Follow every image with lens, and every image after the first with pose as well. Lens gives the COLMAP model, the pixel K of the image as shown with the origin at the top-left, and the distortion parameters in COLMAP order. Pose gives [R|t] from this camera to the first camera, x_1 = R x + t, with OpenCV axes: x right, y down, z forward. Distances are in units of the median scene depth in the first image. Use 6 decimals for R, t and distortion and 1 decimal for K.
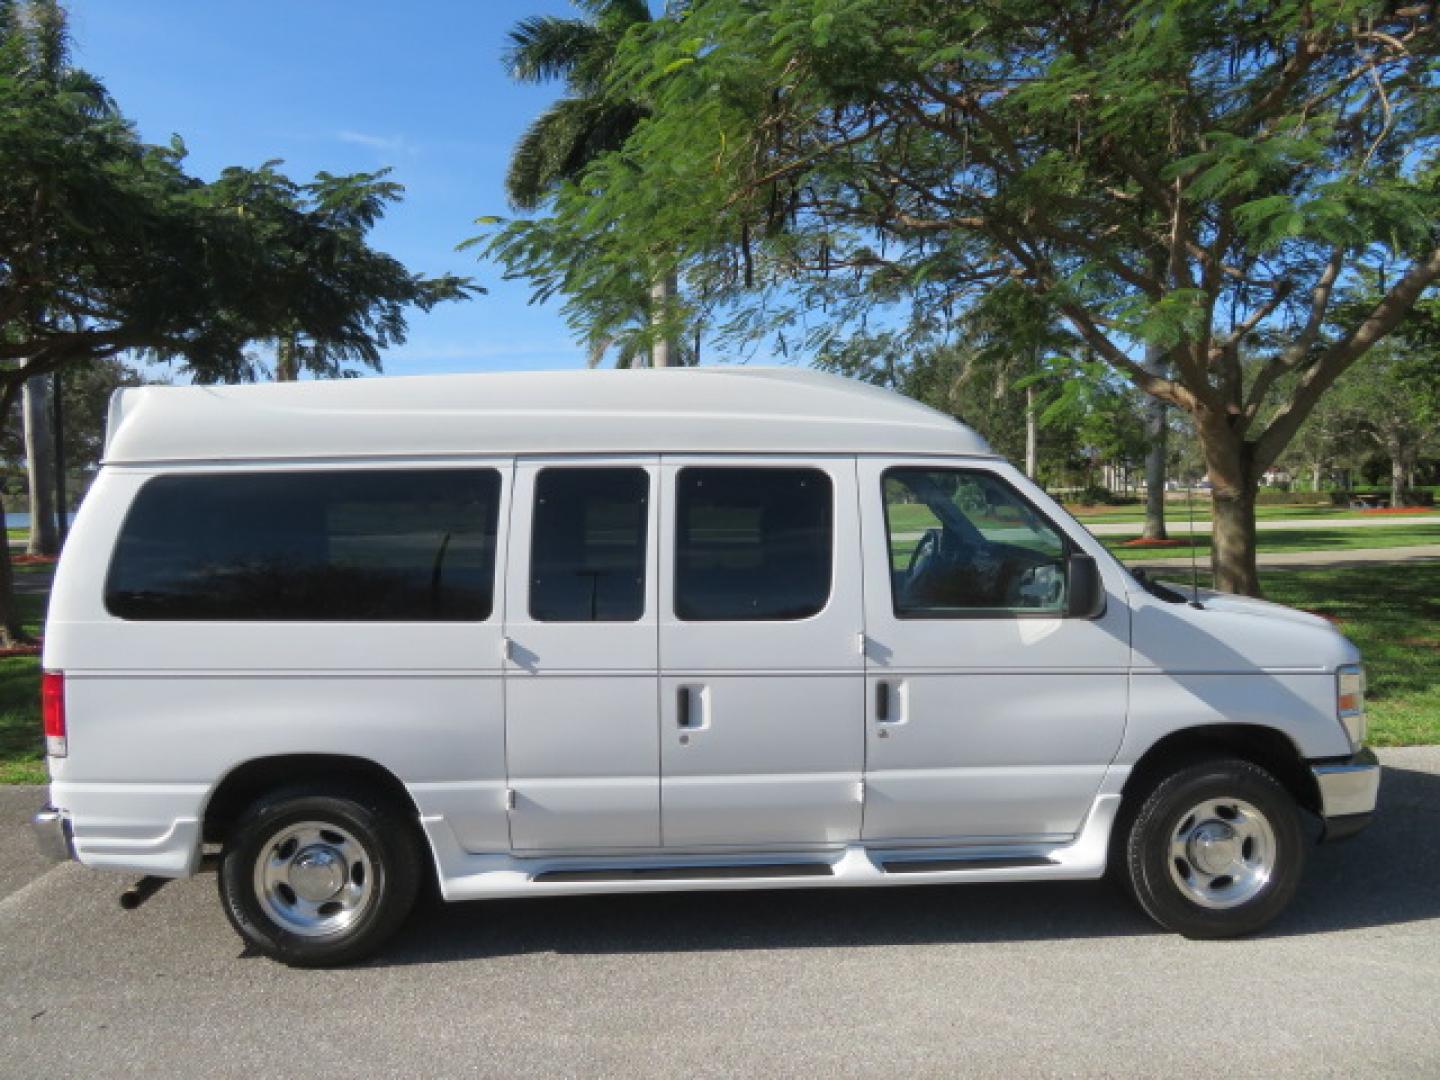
lens RADIAL K [[1033.1, 0, 720.0], [0, 1033.1, 540.0], [0, 0, 1]] dist [-0.010933, 0.003796]
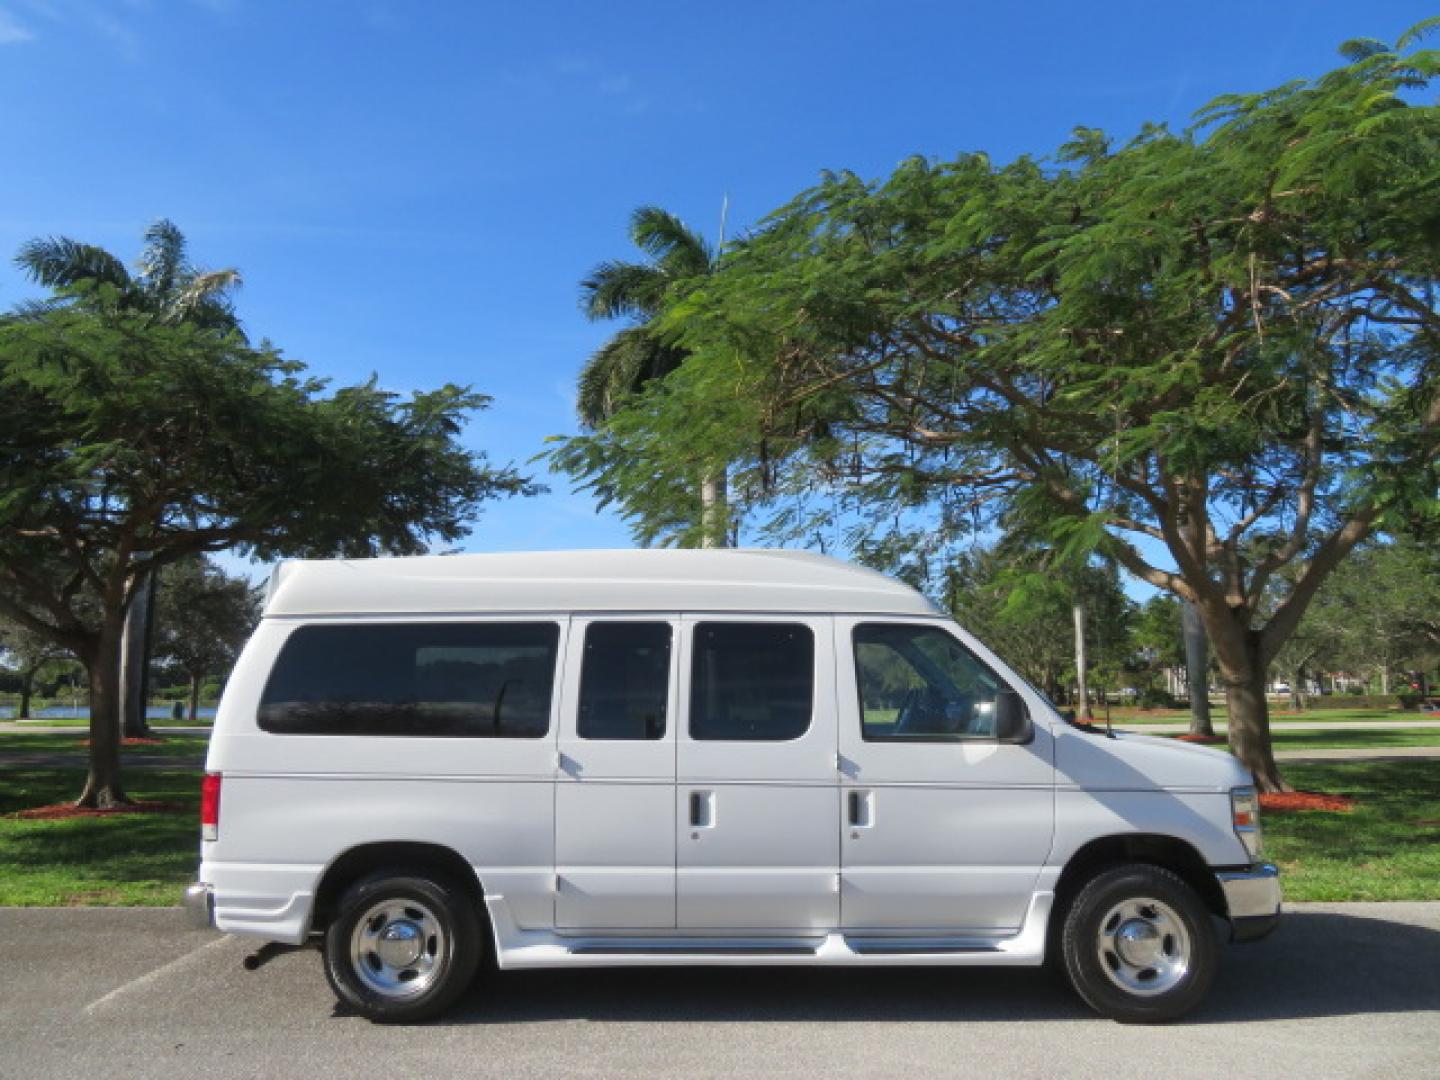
lens RADIAL K [[1033.1, 0, 720.0], [0, 1033.1, 540.0], [0, 0, 1]] dist [-0.010933, 0.003796]
pose [[0.998555, 0.001581, -0.053711, 0.061135], [-0.011963, 0.981024, -0.193518, 0.079859], [0.052386, 0.193880, 0.979626, -0.293127]]
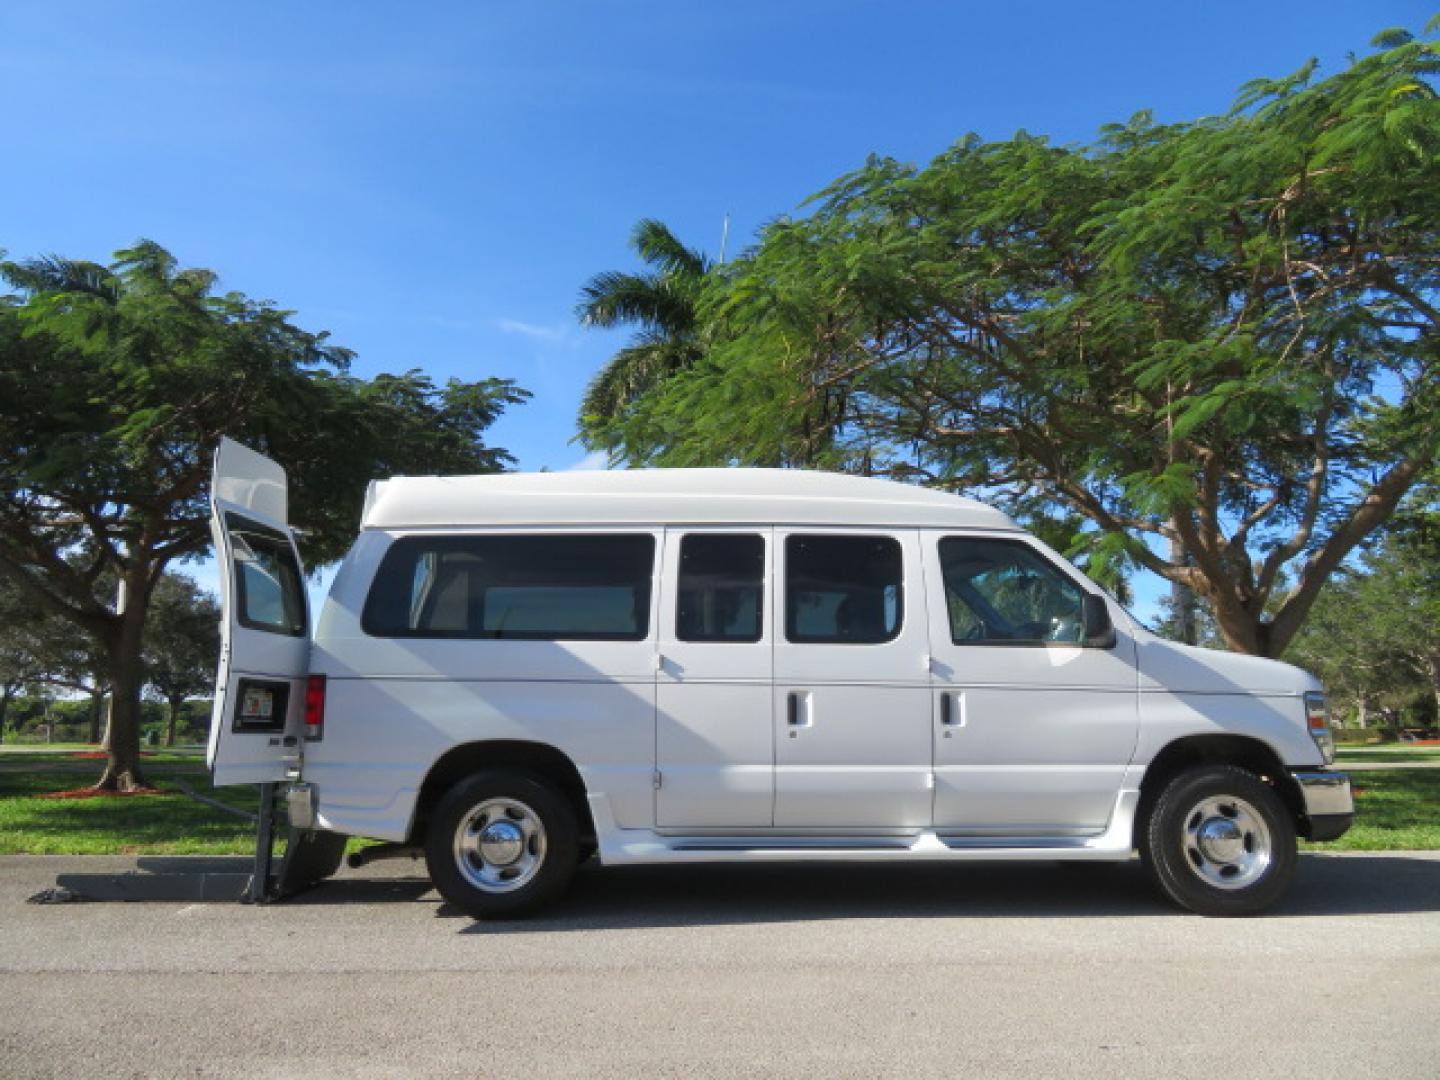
lens RADIAL K [[1030.7, 0, 722.2], [0, 1030.7, 539.5], [0, 0, 1]] dist [-0.006101, 0.002390]
pose [[0.999531, 0.005521, -0.030115, -0.083166], [-0.012399, 0.972336, -0.233258, 0.250645], [0.027994, 0.233522, 0.971948, -0.305665]]
